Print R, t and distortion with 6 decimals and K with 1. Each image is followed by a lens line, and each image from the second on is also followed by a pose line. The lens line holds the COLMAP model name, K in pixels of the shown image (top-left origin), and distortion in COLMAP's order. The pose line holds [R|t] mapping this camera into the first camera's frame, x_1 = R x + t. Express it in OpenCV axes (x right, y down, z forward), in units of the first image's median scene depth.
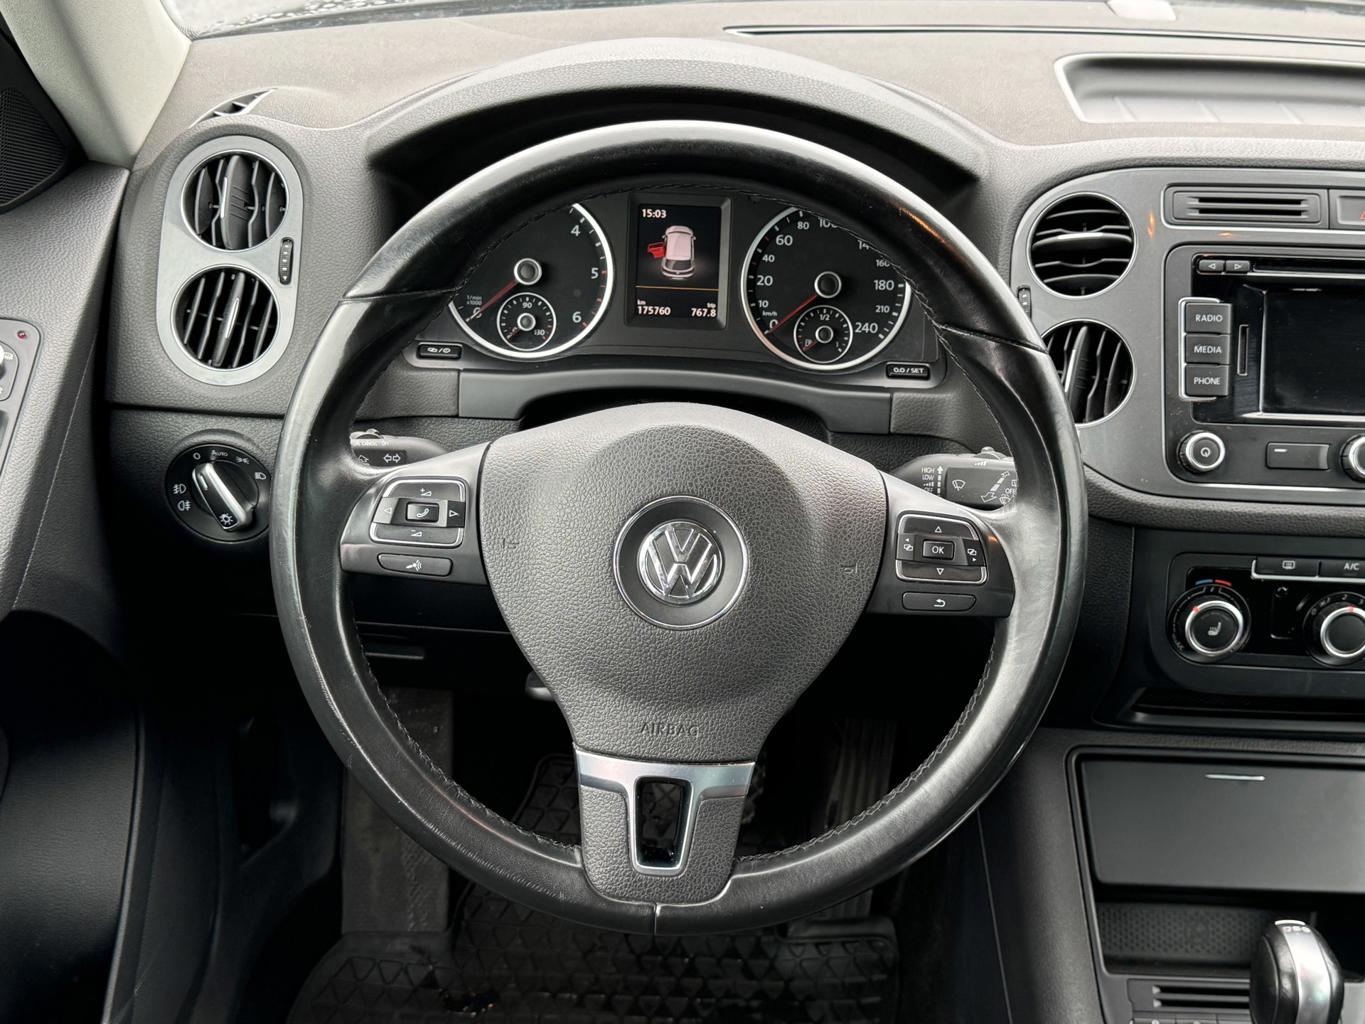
lens RADIAL K [[1716.8, 0, 685.2], [0, 1716.8, 509.5], [0, 0, 1]] dist [0.061422, 0.000000]
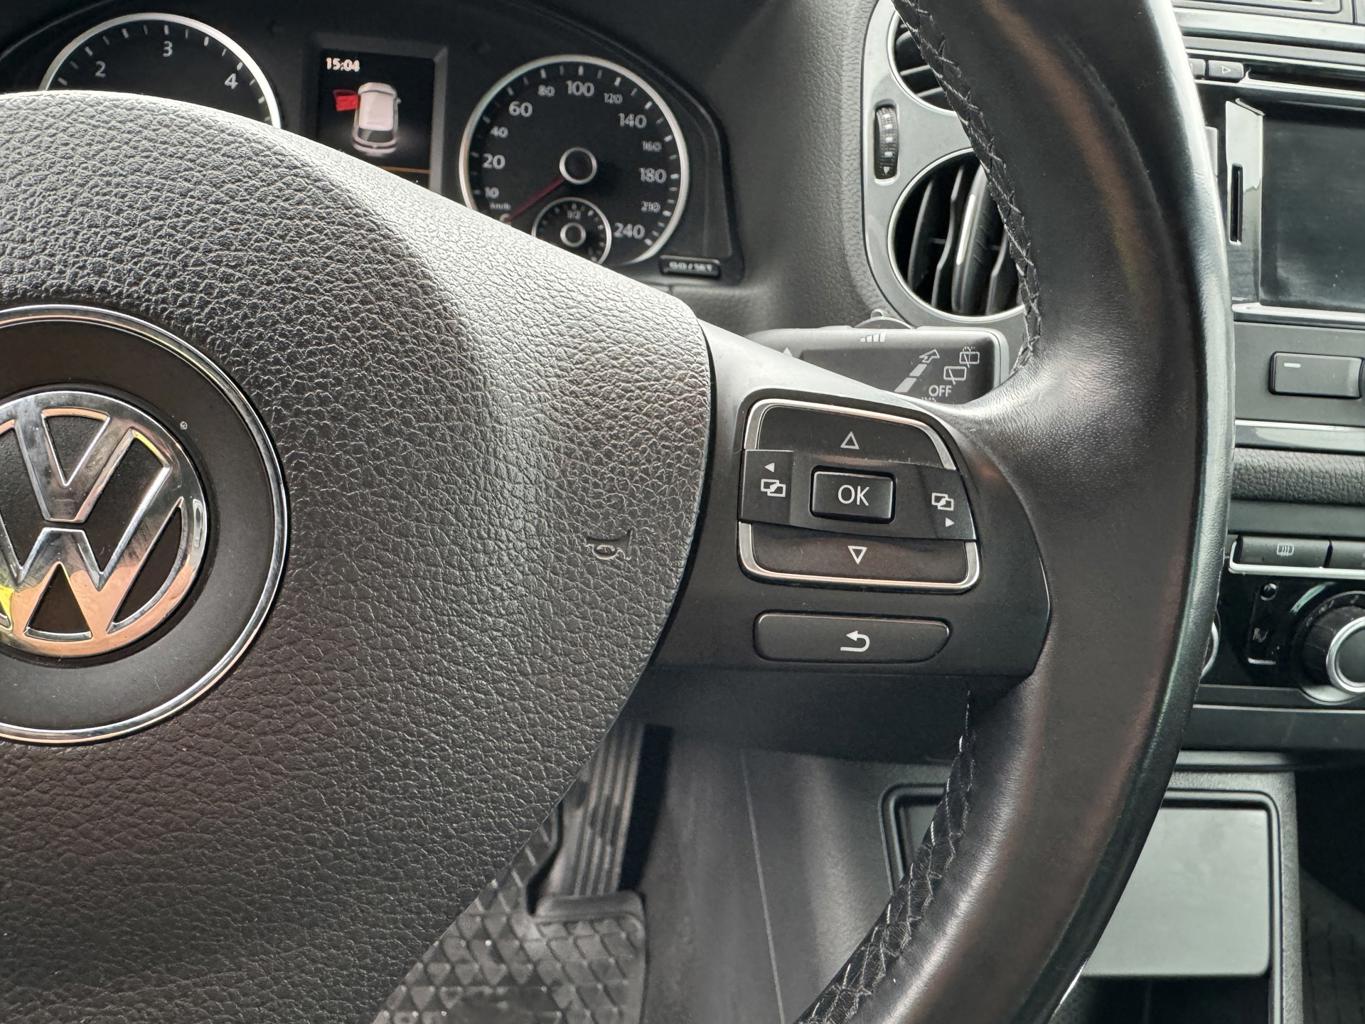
lens RADIAL K [[1012.4, 0, 618.7], [0, 1012.4, 479.8], [0, 0, 1]] dist [0.000508, -0.006344]
pose [[0.993581, 0.014537, 0.112187, 0.055368], [-0.009967, 0.999101, -0.041193, 0.021994], [-0.112685, 0.039811, 0.992833, 0.592396]]
